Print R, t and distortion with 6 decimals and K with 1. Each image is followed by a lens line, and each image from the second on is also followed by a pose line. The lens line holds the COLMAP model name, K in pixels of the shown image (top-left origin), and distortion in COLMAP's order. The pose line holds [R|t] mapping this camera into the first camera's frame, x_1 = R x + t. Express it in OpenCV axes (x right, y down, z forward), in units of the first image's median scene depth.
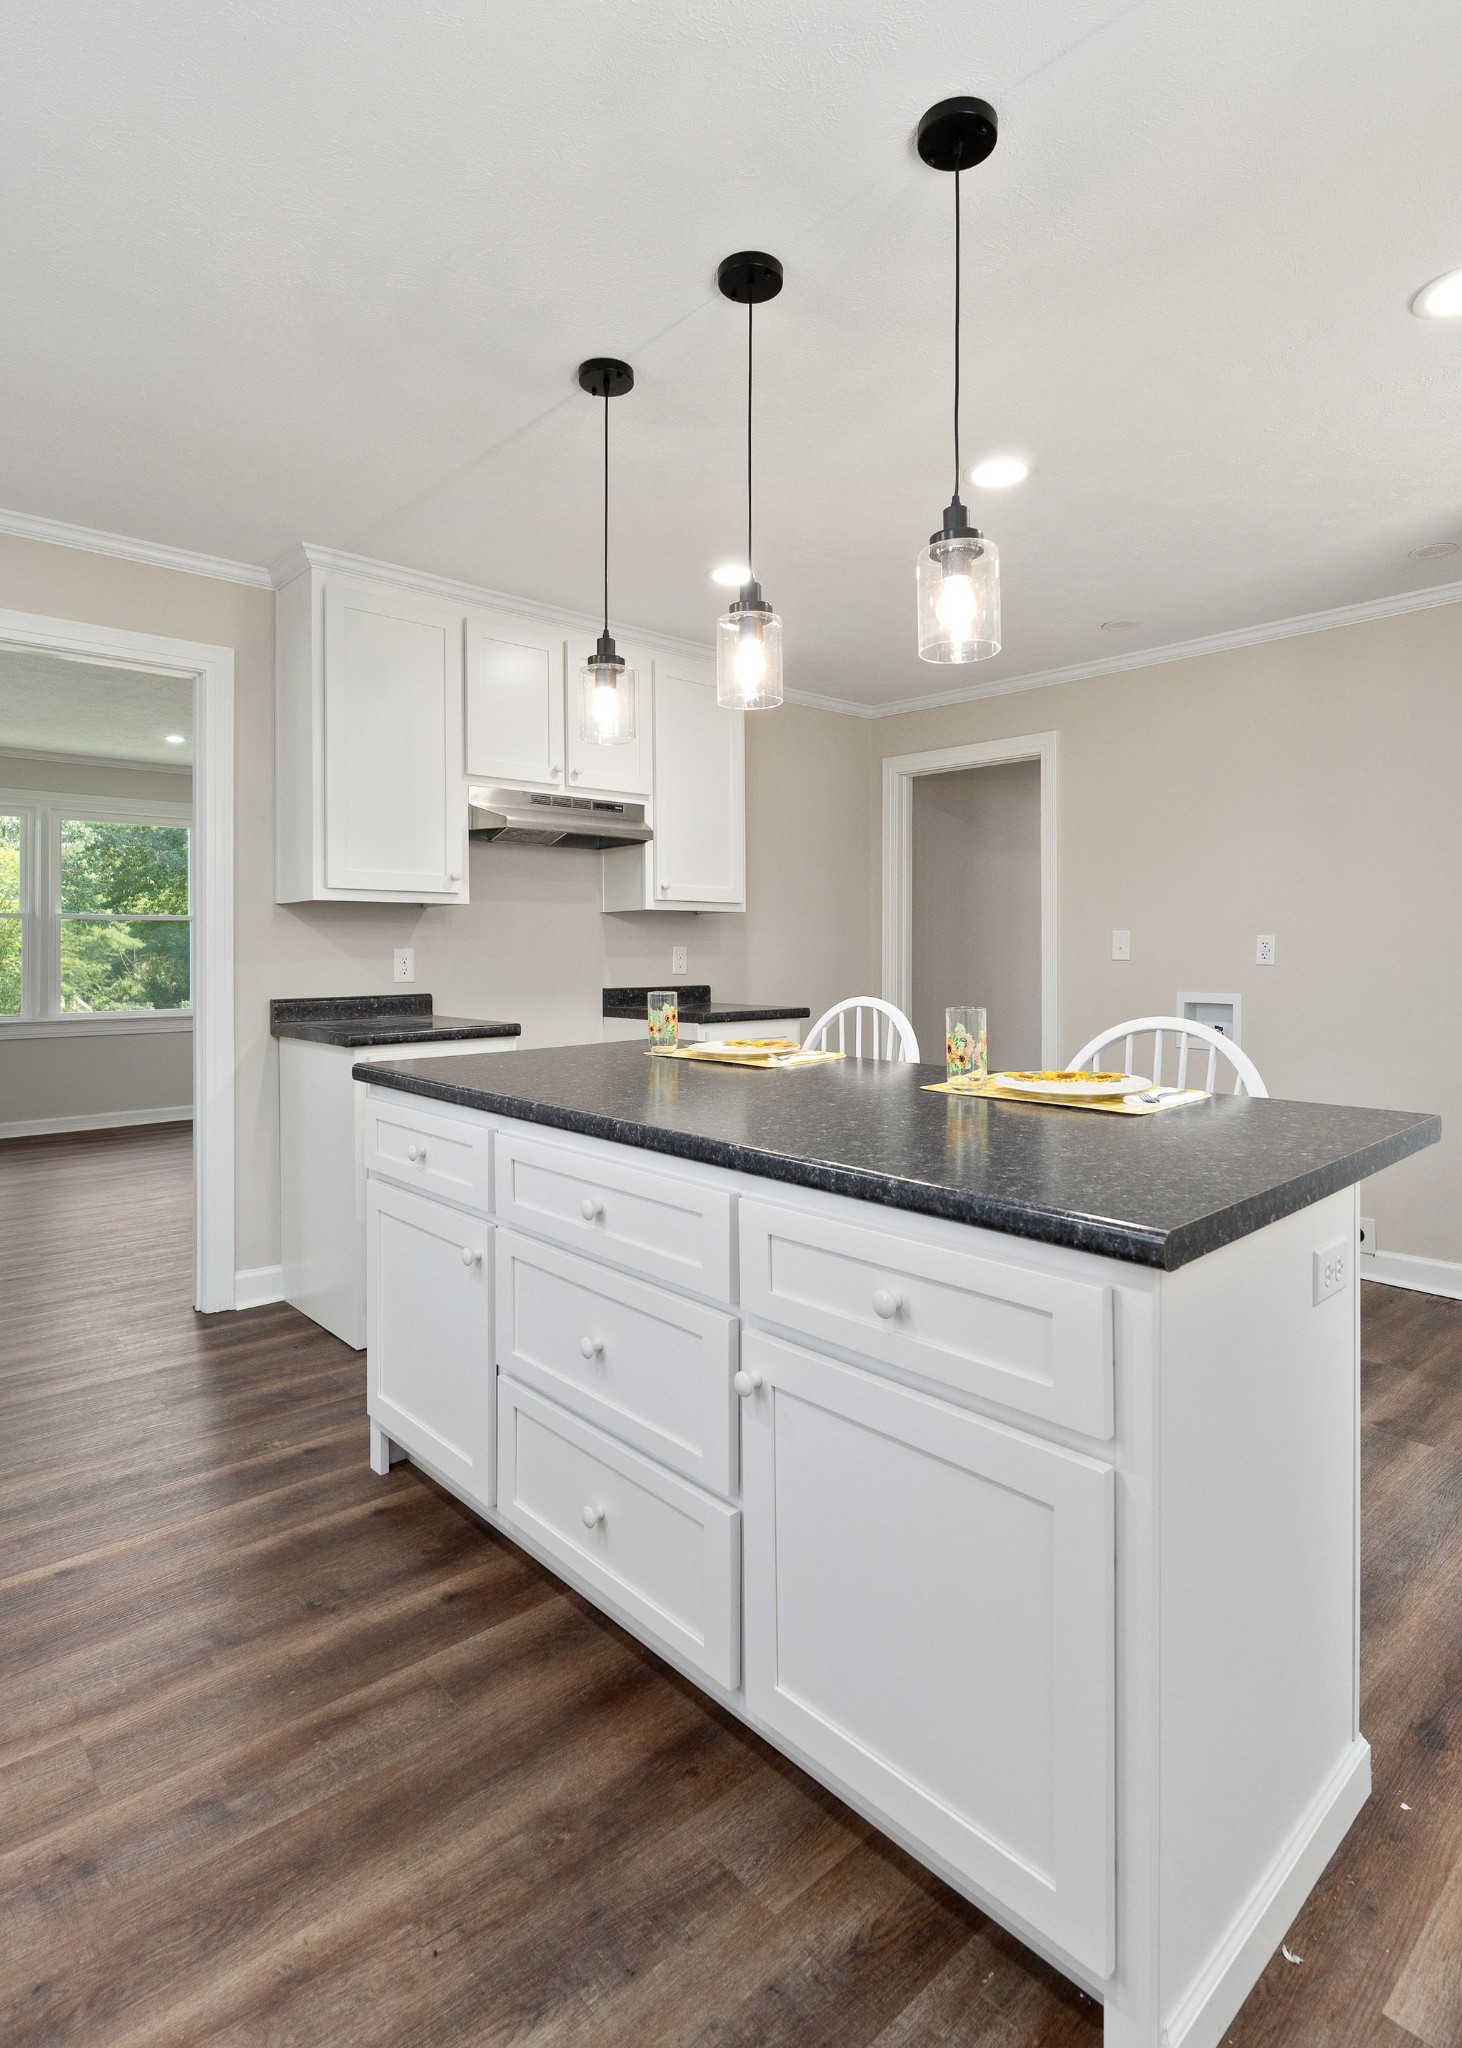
lens RADIAL K [[1070.5, 0, 805.8], [0, 1070.5, 942.9], [0, 0, 1]] dist [0.013722, -0.004924]
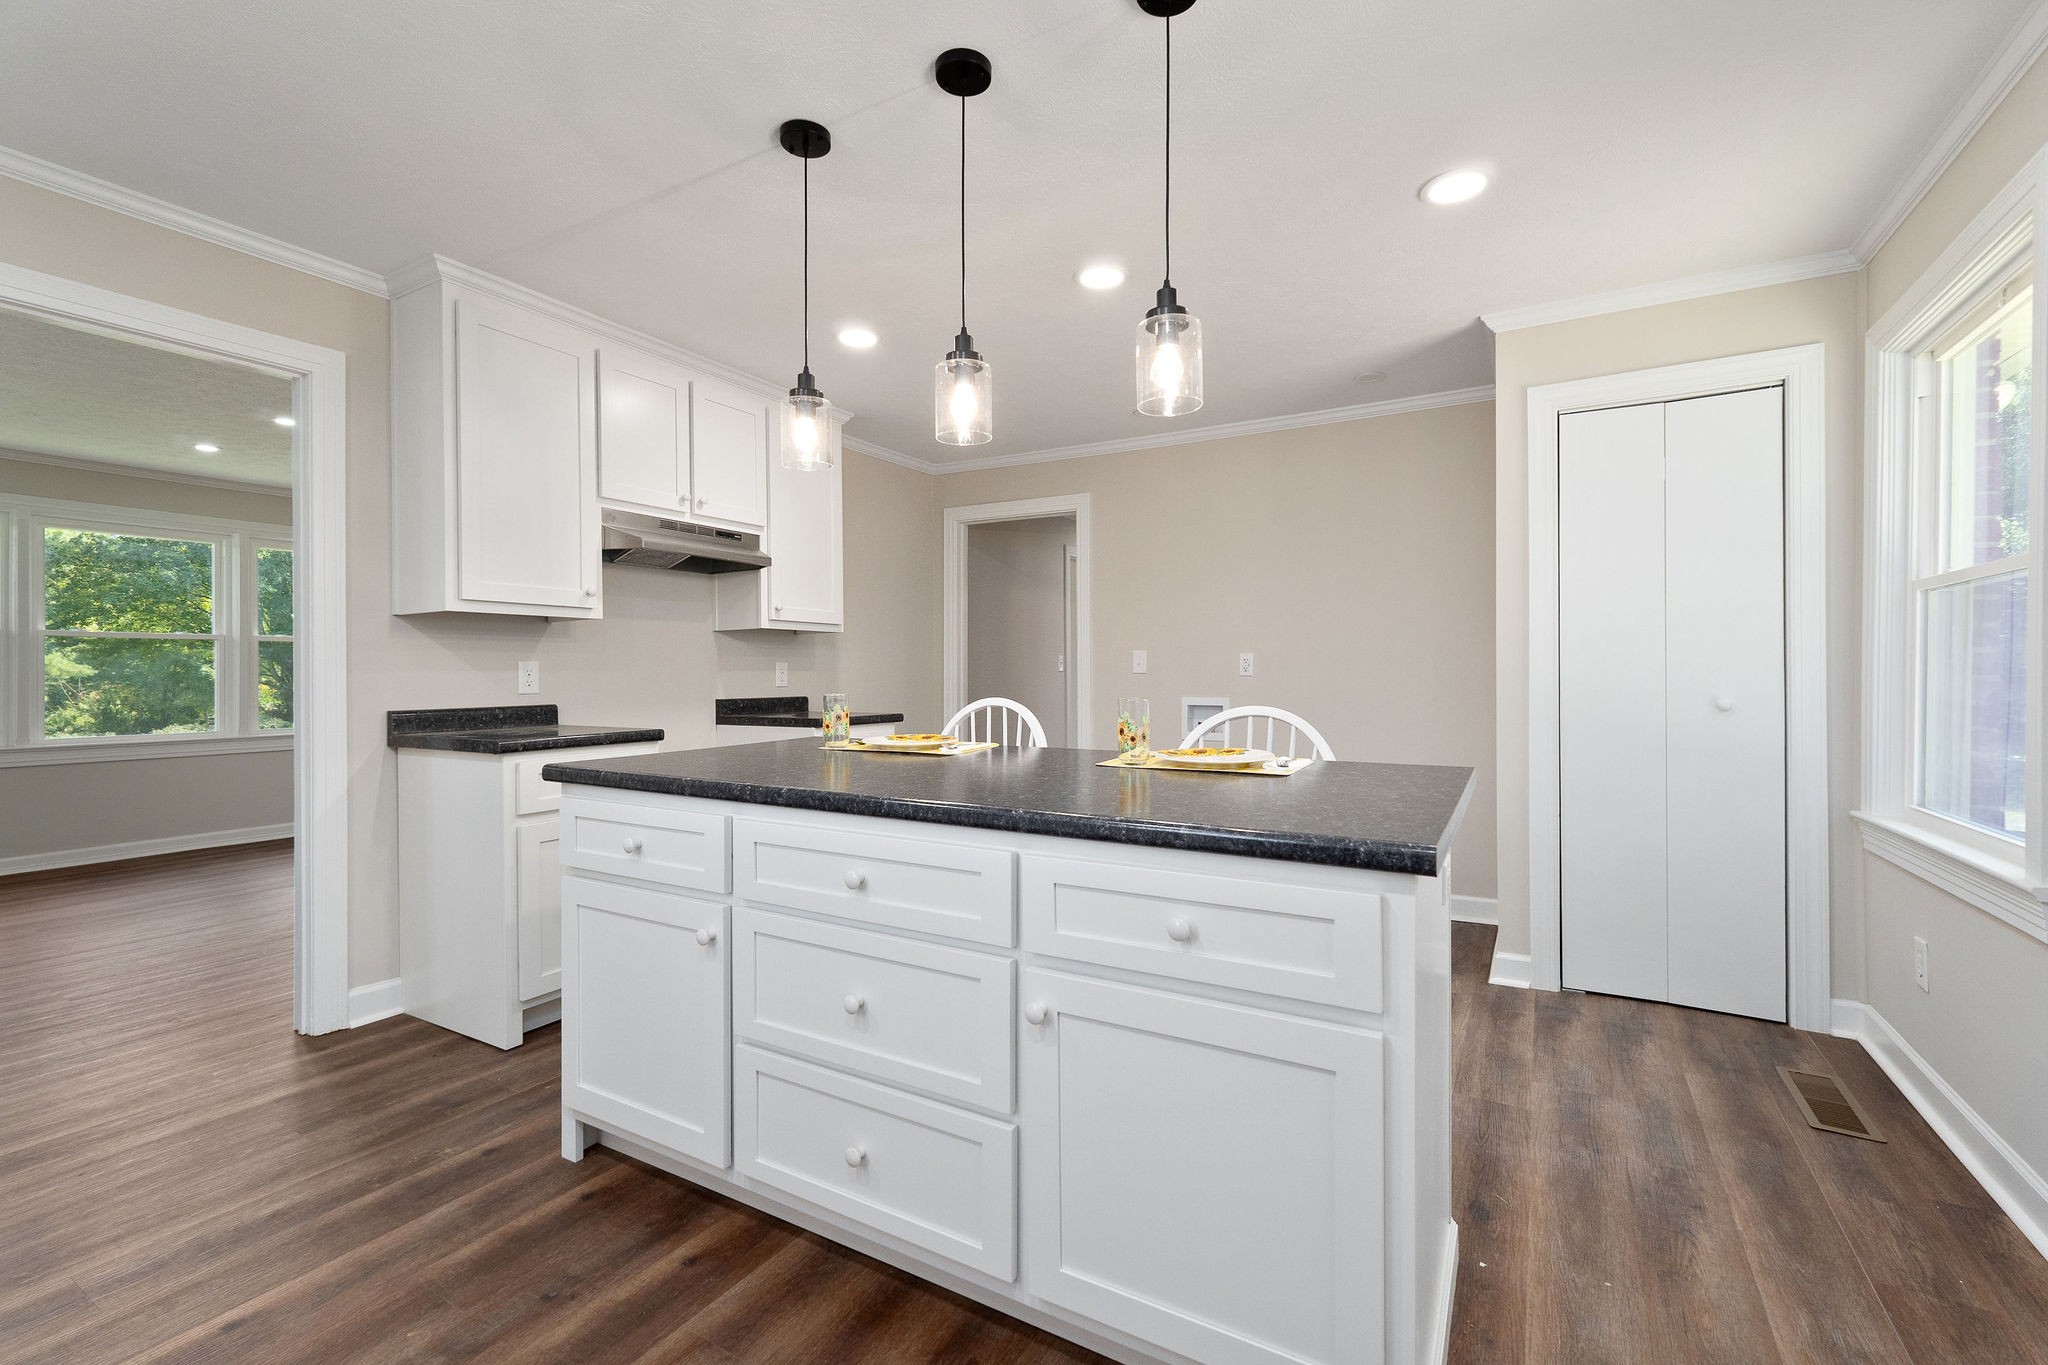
lens RADIAL K [[865.0, 0, 1025.9], [0, 865.0, 674.1], [0, 0, 1]] dist [0.011150, 0.000321]
pose [[0.953274, -0.003254, 0.302088, -0.224537], [0.004206, 0.999988, -0.002501, 0.028829], [-0.302076, 0.003655, 0.953277, 0.068249]]
